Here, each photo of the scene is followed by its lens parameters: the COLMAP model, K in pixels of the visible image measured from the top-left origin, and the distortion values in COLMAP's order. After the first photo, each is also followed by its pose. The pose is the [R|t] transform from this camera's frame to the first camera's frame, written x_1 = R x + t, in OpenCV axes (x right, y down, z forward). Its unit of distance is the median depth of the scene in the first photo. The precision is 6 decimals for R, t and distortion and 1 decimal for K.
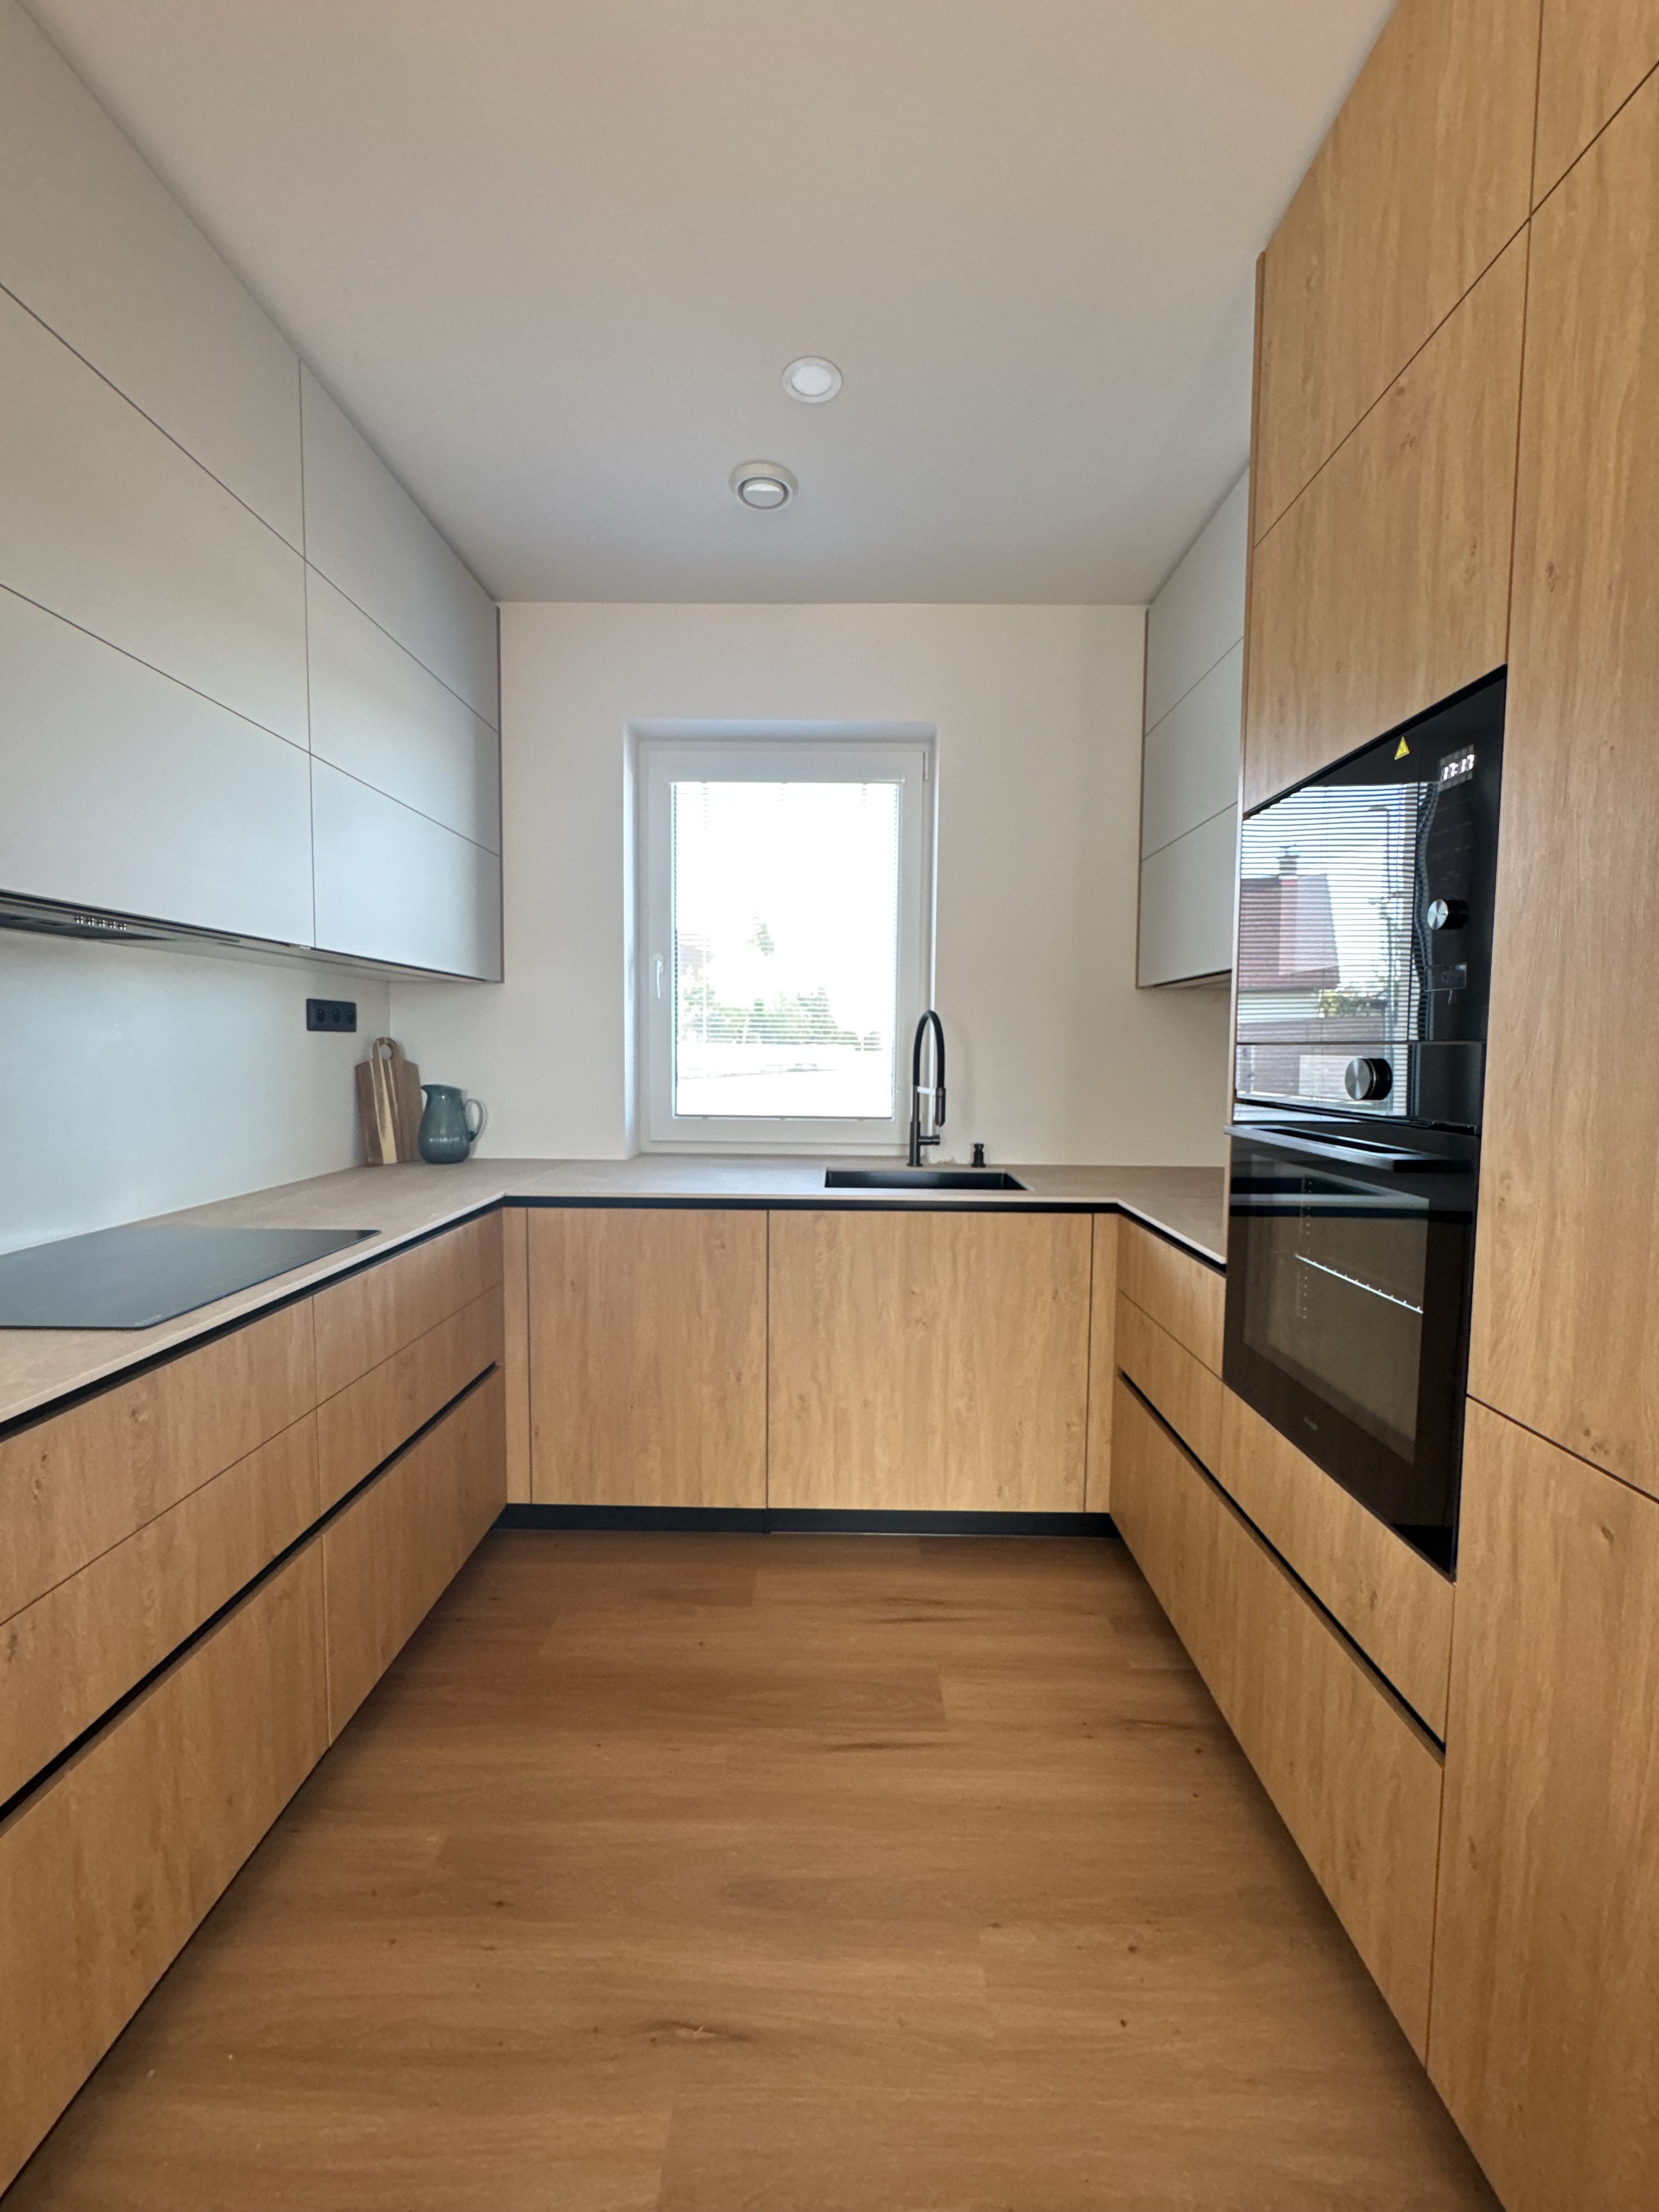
lens RADIAL K [[883.7, 0, 832.4], [0, 883.7, 1103.9], [0, 0, 1]] dist [-0.003735, 0.000559]
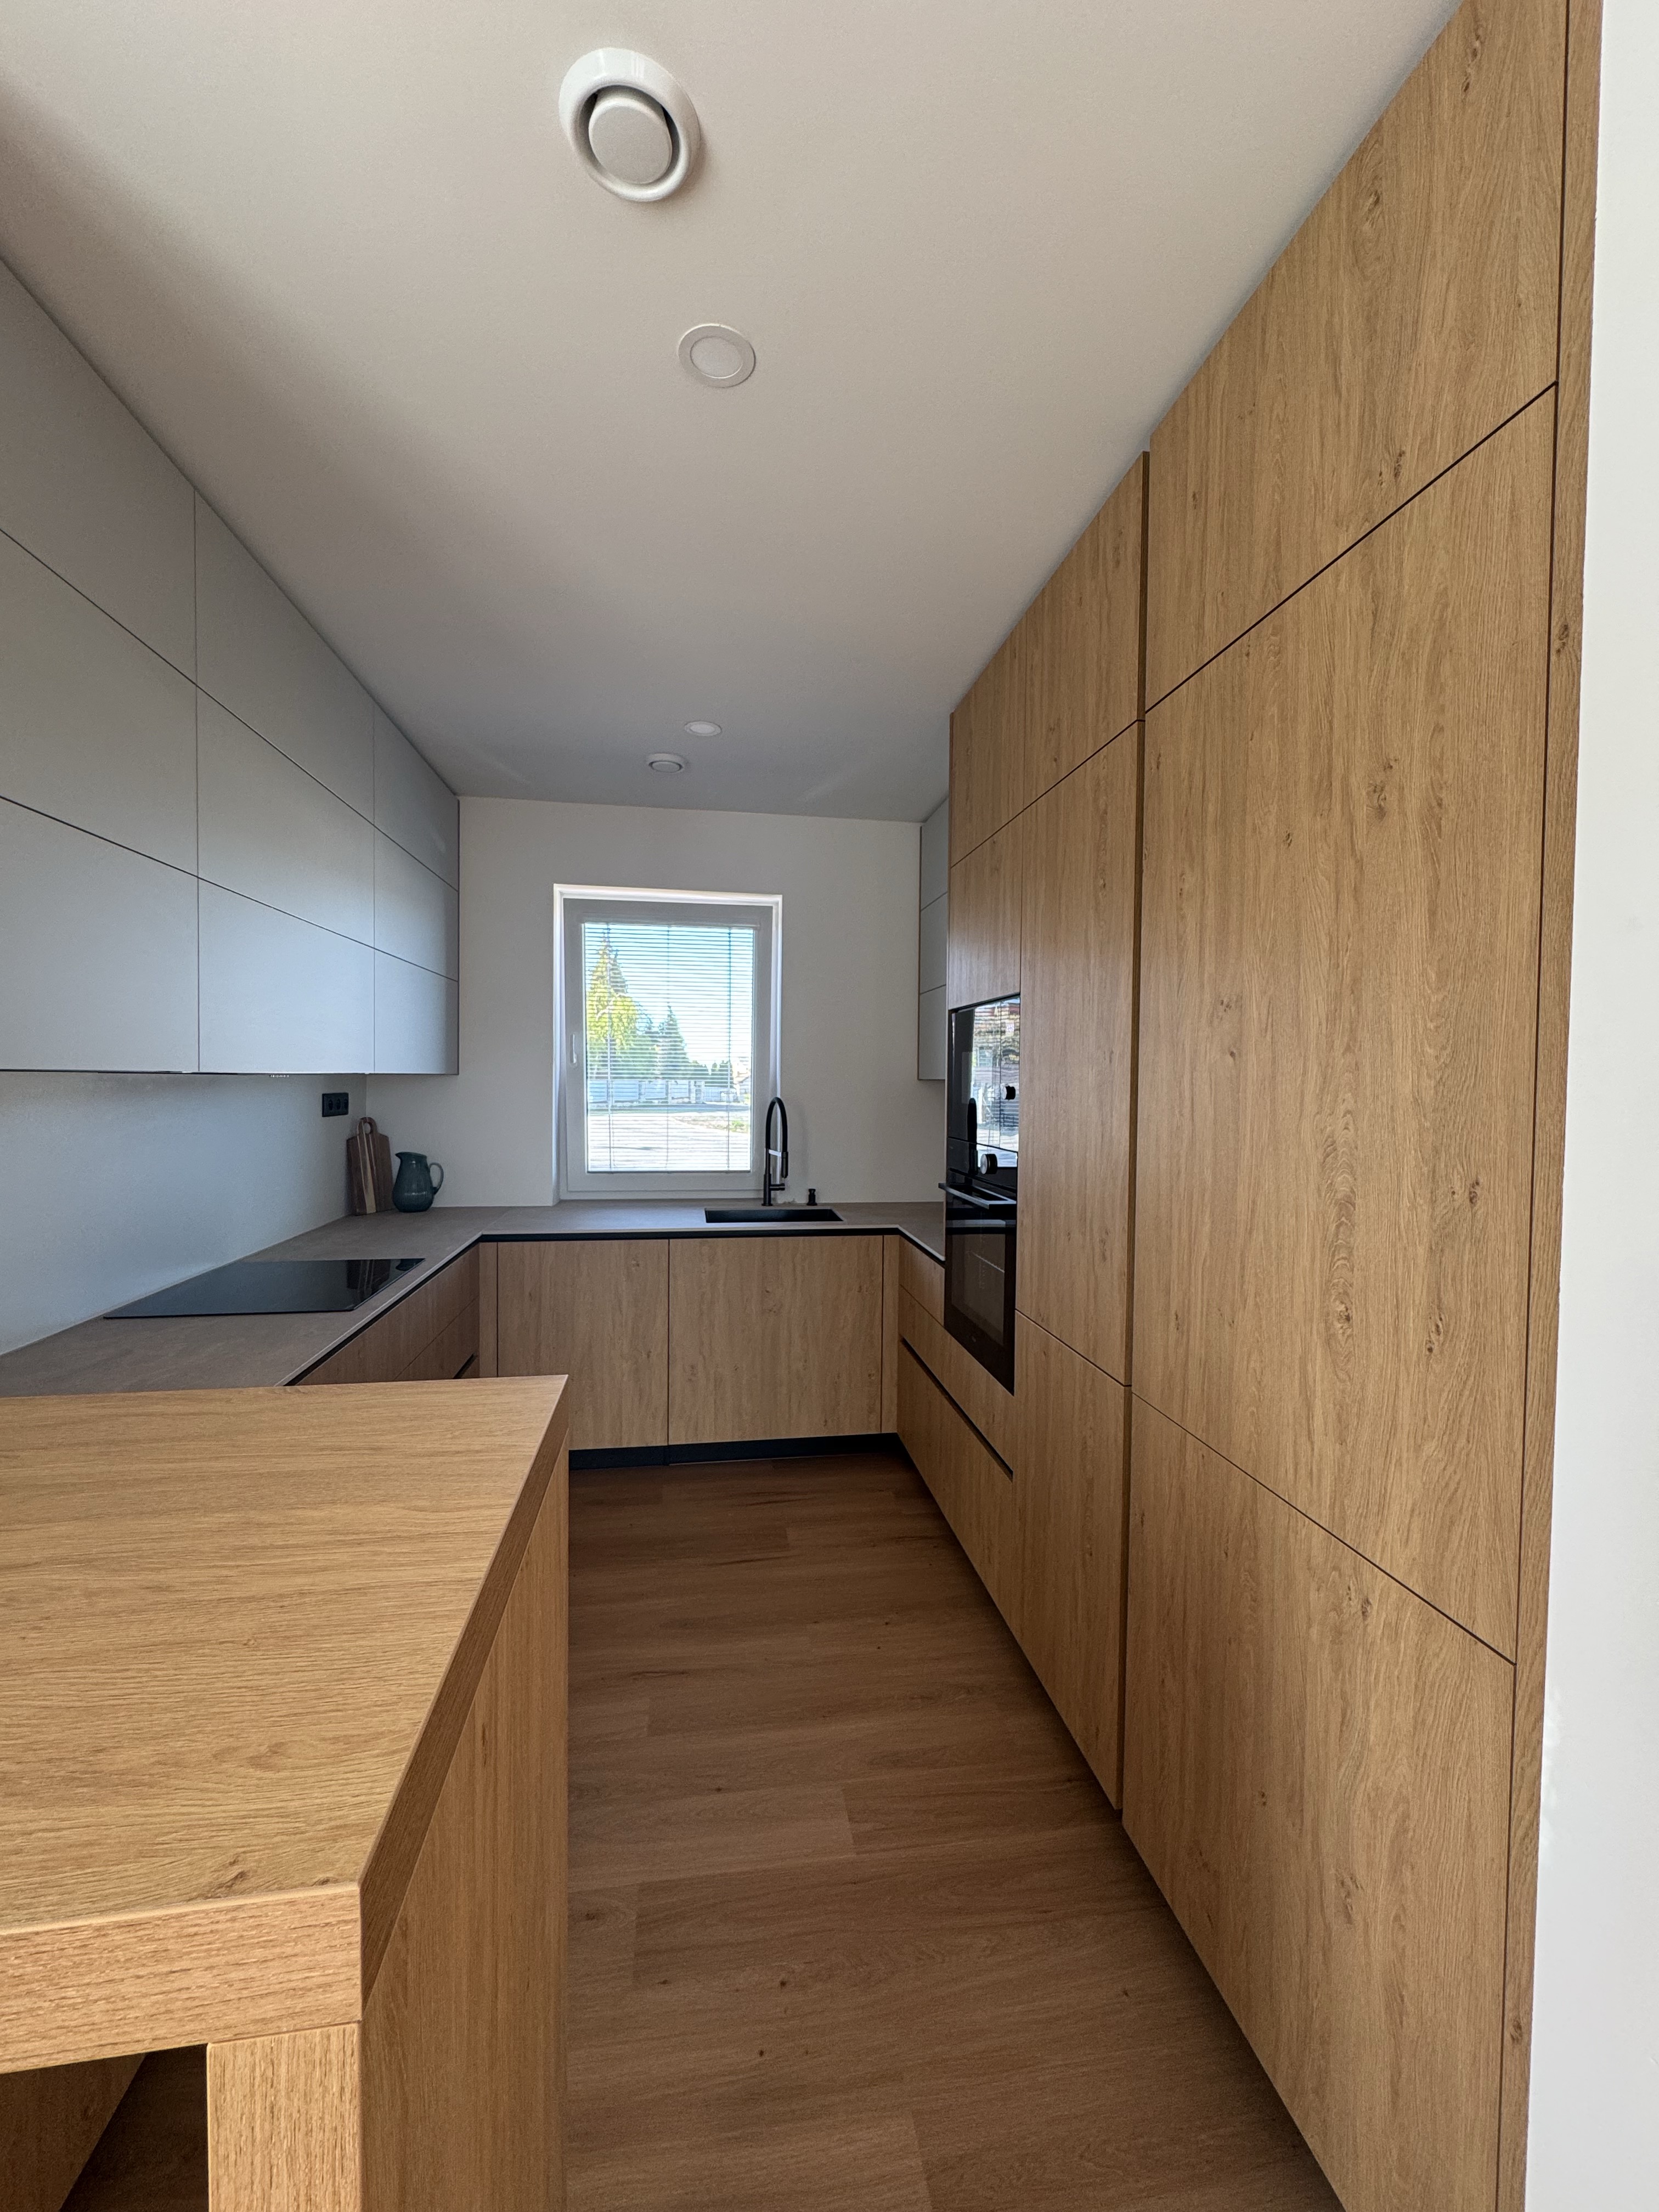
lens RADIAL K [[883.7, 0, 832.4], [0, 883.7, 1103.9], [0, 0, 1]] dist [-0.003735, 0.000559]
pose [[0.985533, -0.003496, 0.169445, -0.051876], [0.009393, 0.999377, -0.034013, -0.052304], [-0.169220, 0.035113, 0.984953, -0.502106]]
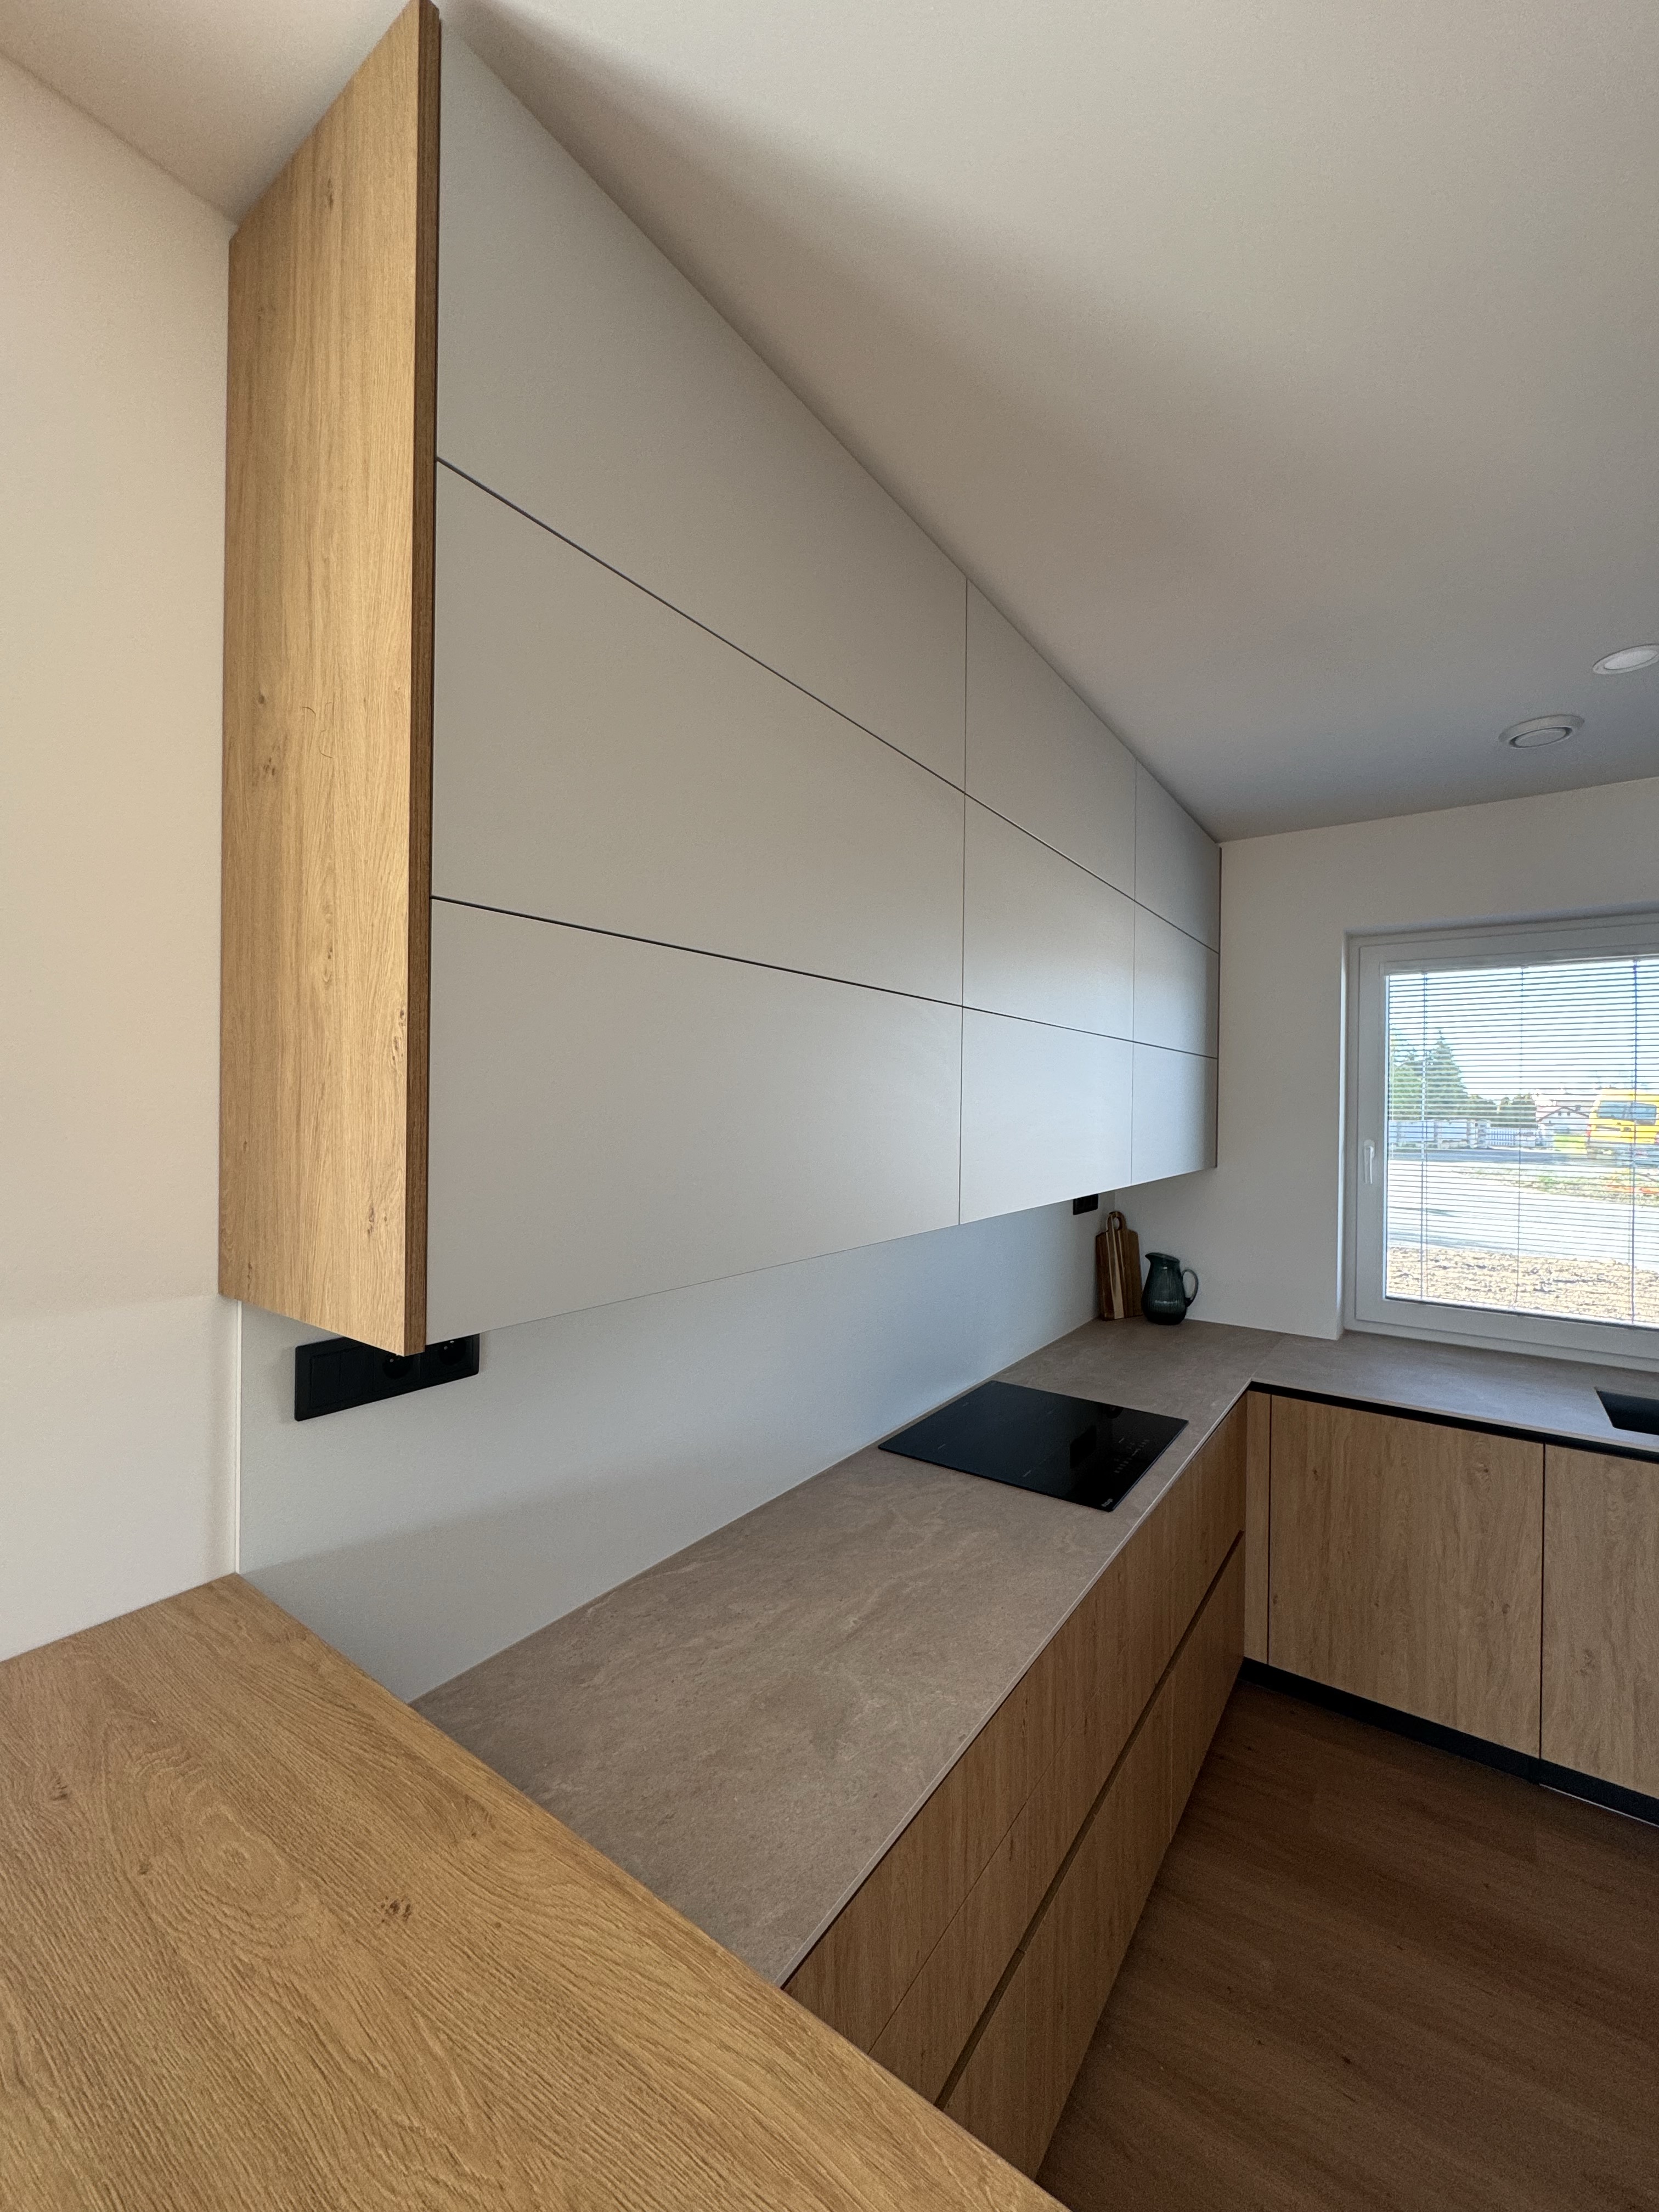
lens RADIAL K [[881.9, 0, 832.5], [0, 881.9, 1105.0], [0, 0, 1]] dist [-0.001613, -0.000108]
pose [[0.819787, 0.000461, -0.572668, -0.158014], [-0.040759, 0.997511, -0.057545, -0.163003], [0.571216, 0.070516, 0.817765, -0.267941]]
